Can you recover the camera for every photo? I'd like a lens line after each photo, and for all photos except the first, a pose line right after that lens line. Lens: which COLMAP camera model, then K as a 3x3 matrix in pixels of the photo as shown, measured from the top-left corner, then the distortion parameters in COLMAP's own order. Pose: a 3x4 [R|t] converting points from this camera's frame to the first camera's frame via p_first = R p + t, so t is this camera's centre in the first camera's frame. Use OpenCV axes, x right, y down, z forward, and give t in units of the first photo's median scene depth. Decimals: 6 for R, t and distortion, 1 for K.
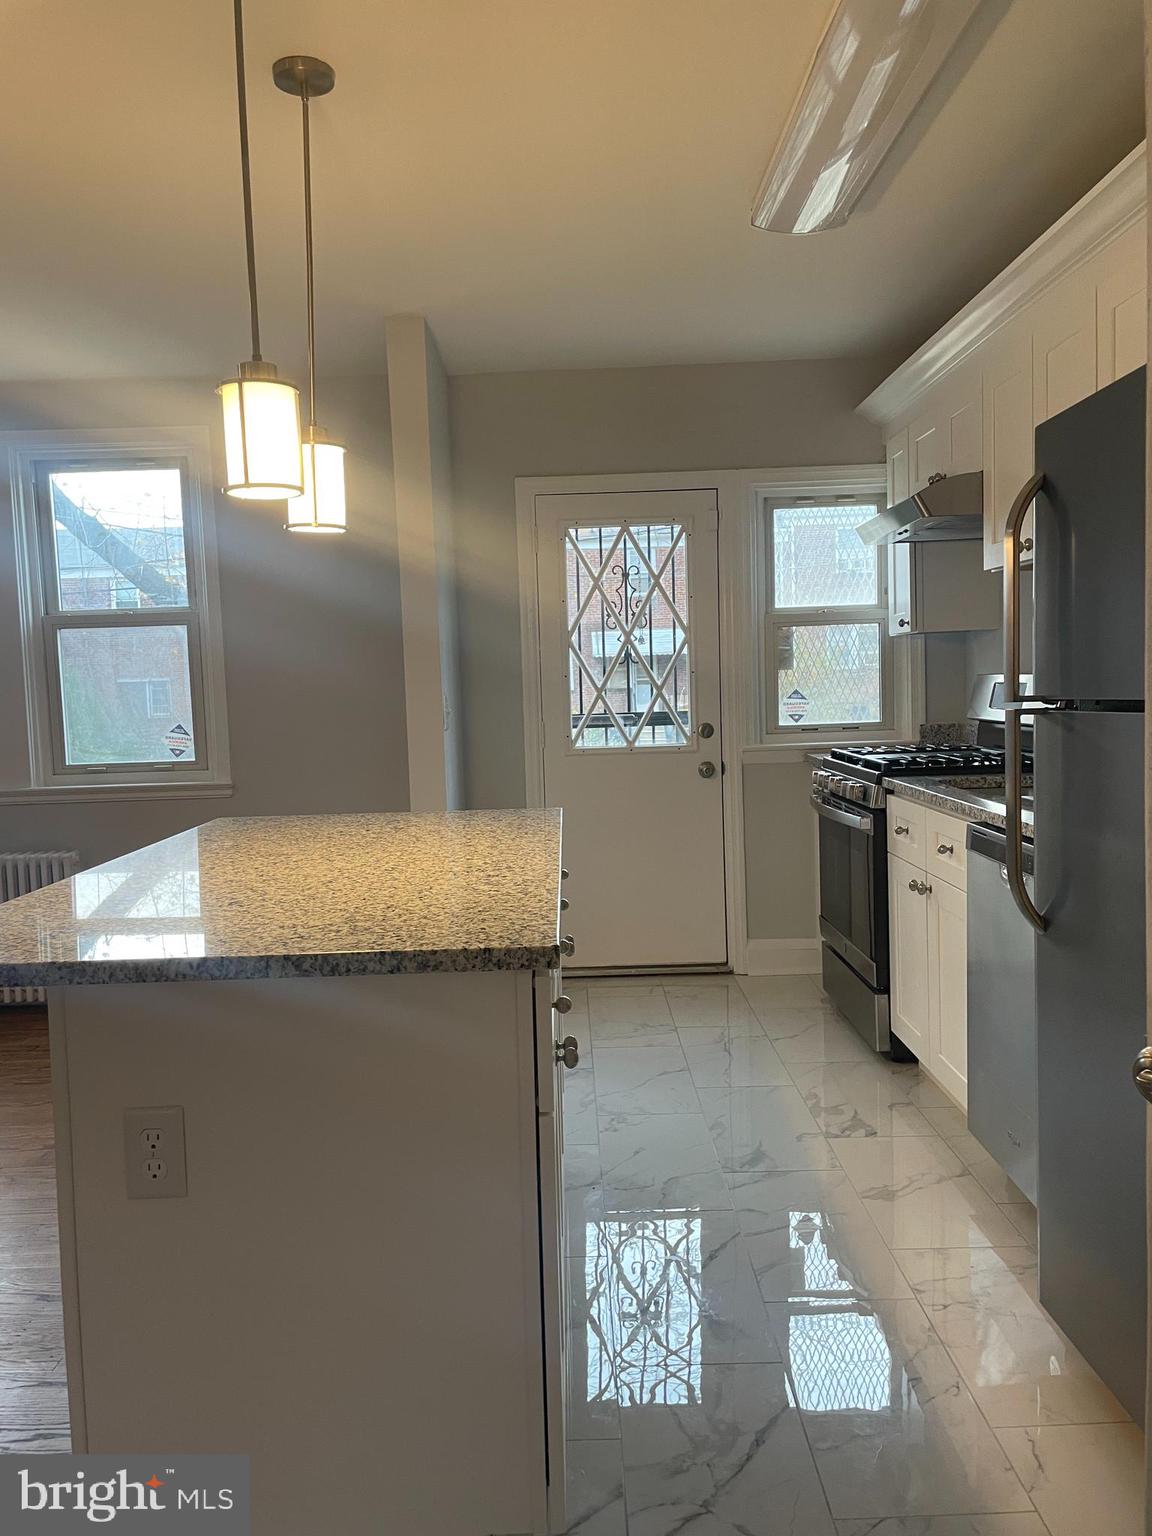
lens RADIAL K [[1168.2, 0, 547.6], [0, 1168.2, 745.4], [0, 0, 1]] dist [0.087490, -0.096225]
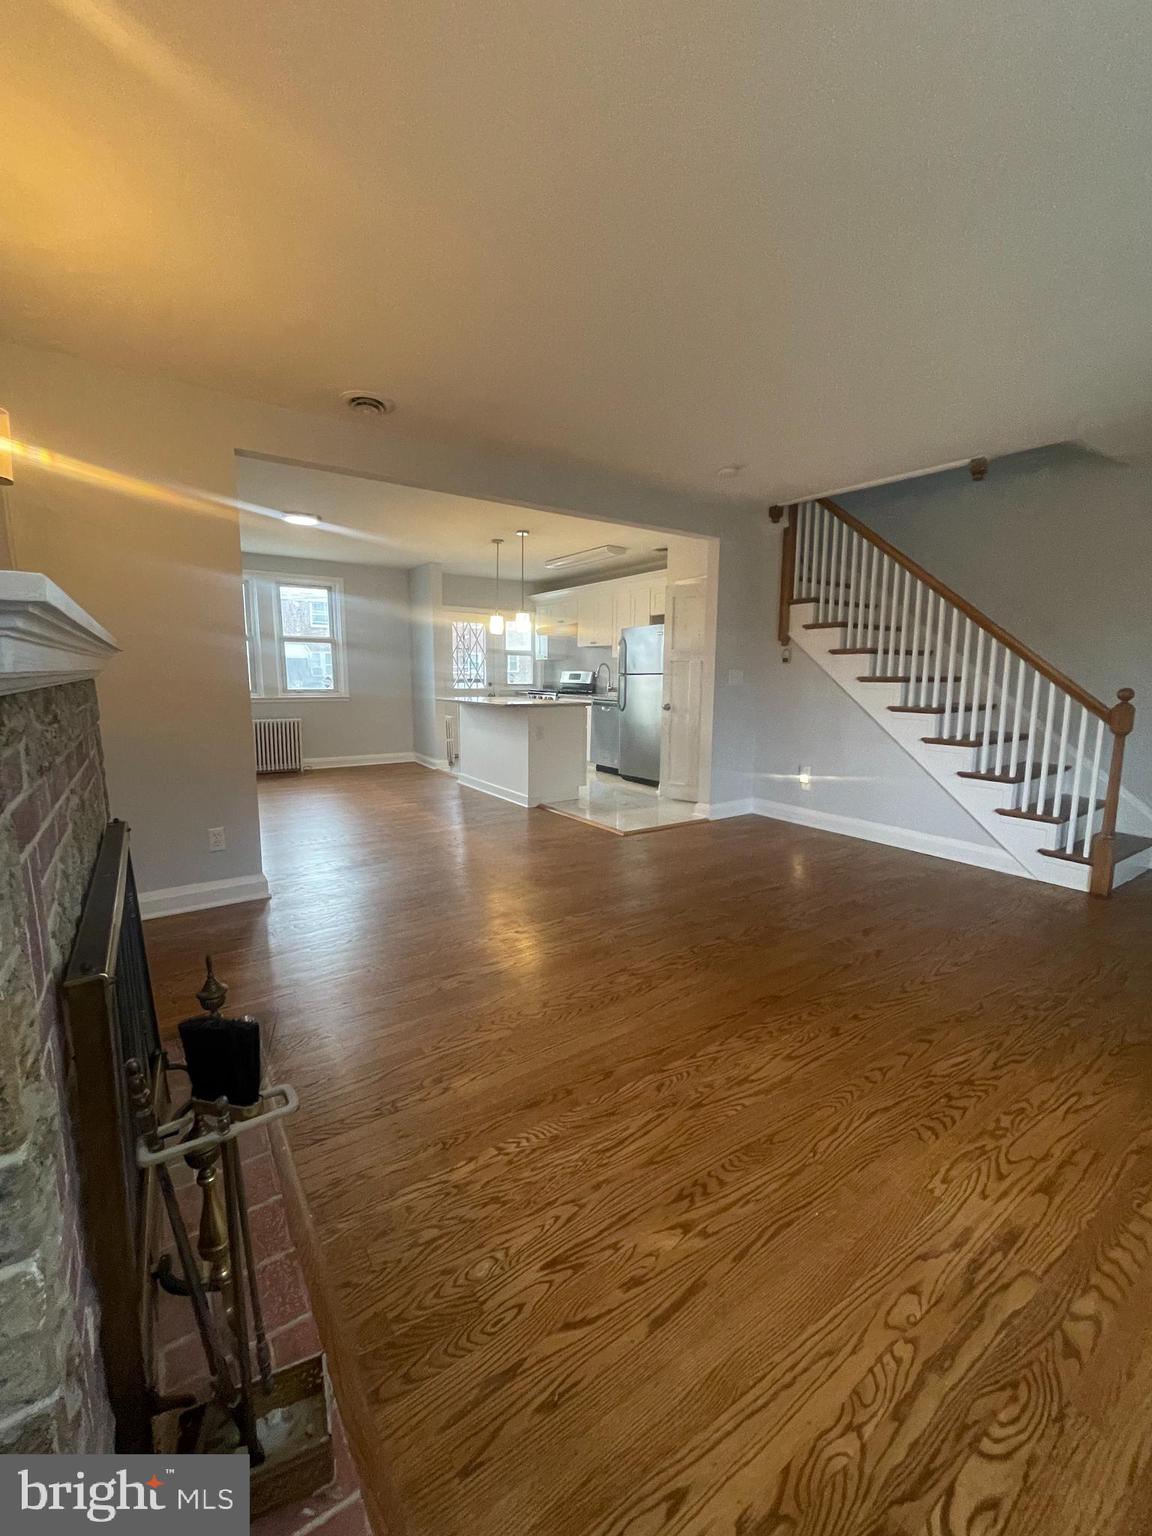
lens RADIAL K [[621.7, 0, 580.1], [0, 621.7, 767.2], [0, 0, 1]] dist [-0.000950, 0.001433]
pose [[0.820834, -0.043477, 0.569509, -0.702263], [-0.003878, 0.996652, 0.081675, 0.080502], [-0.571153, -0.069250, 0.817917, -0.669332]]
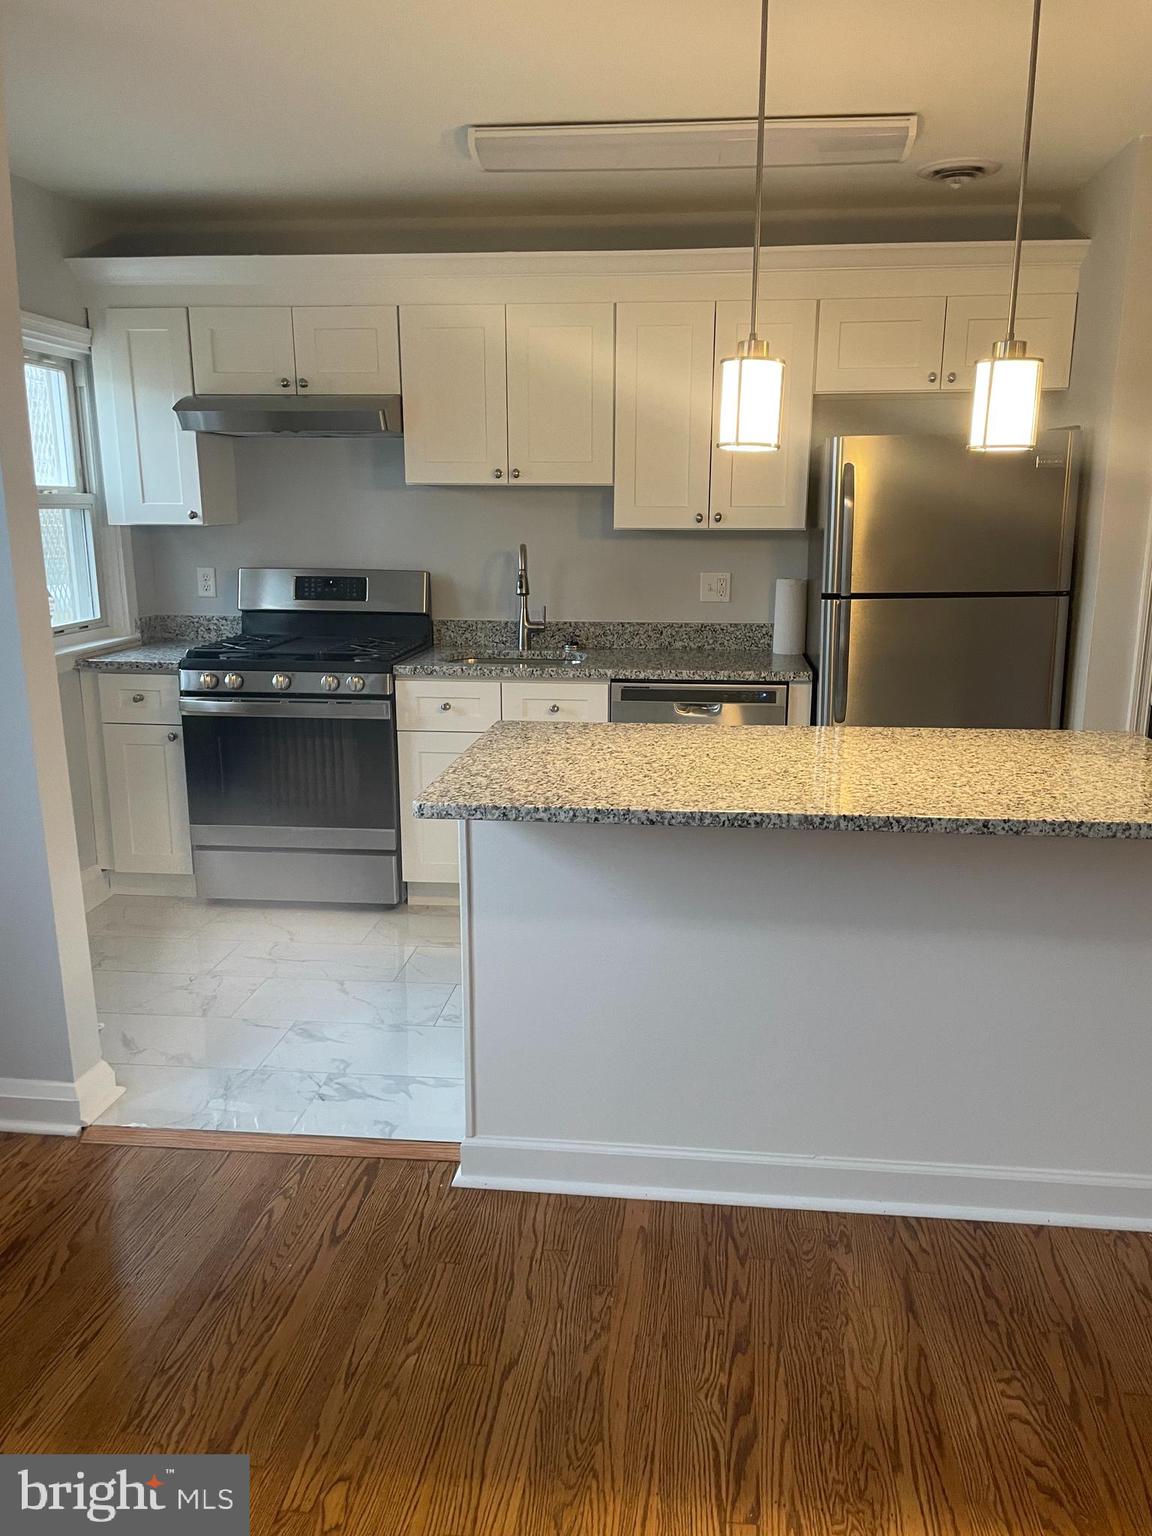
lens RADIAL K [[1168.2, 0, 589.4], [0, 1168.2, 762.4], [0, 0, 1]] dist [0.087490, -0.096225]
pose [[0.092500, -0.179672, 0.979368, -0.618882], [0.053093, 0.983076, 0.175338, -0.051748], [-0.994296, 0.035779, 0.100474, 0.534024]]
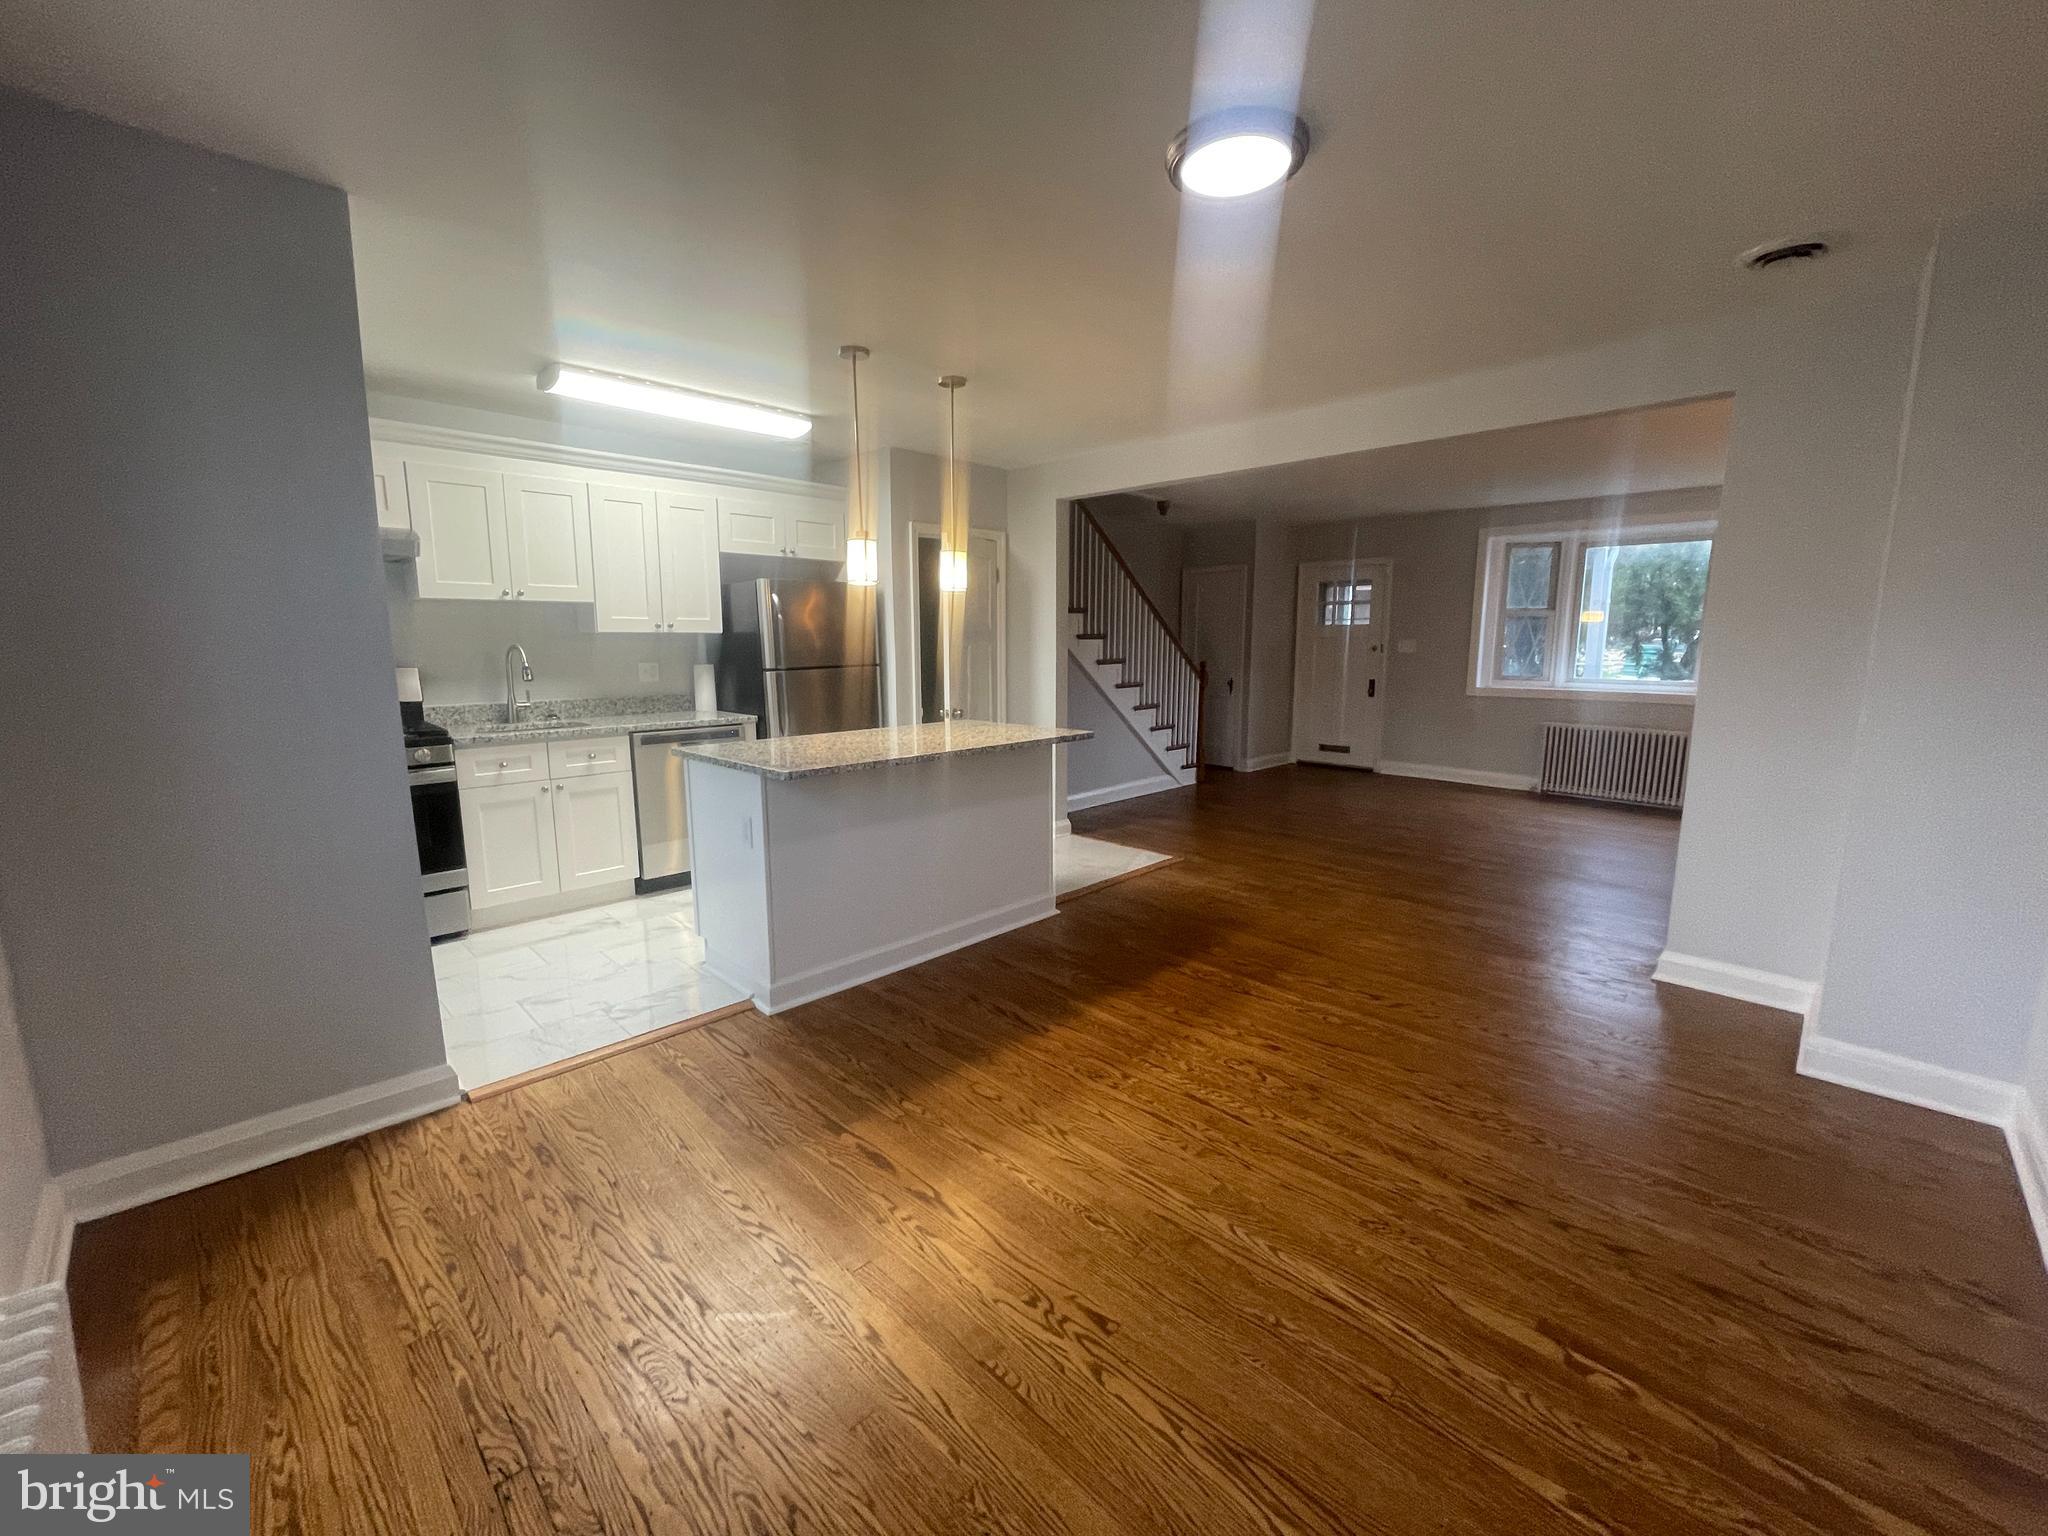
lens RADIAL K [[828.9, 0, 1019.7], [0, 828.9, 767.5], [0, 0, 1]] dist [-0.000950, 0.001433]
pose [[-0.713991, -0.073118, 0.696326, -0.689894], [0.067318, 0.982755, 0.172221, -0.049562], [-0.696911, 0.169839, -0.696757, 0.933257]]
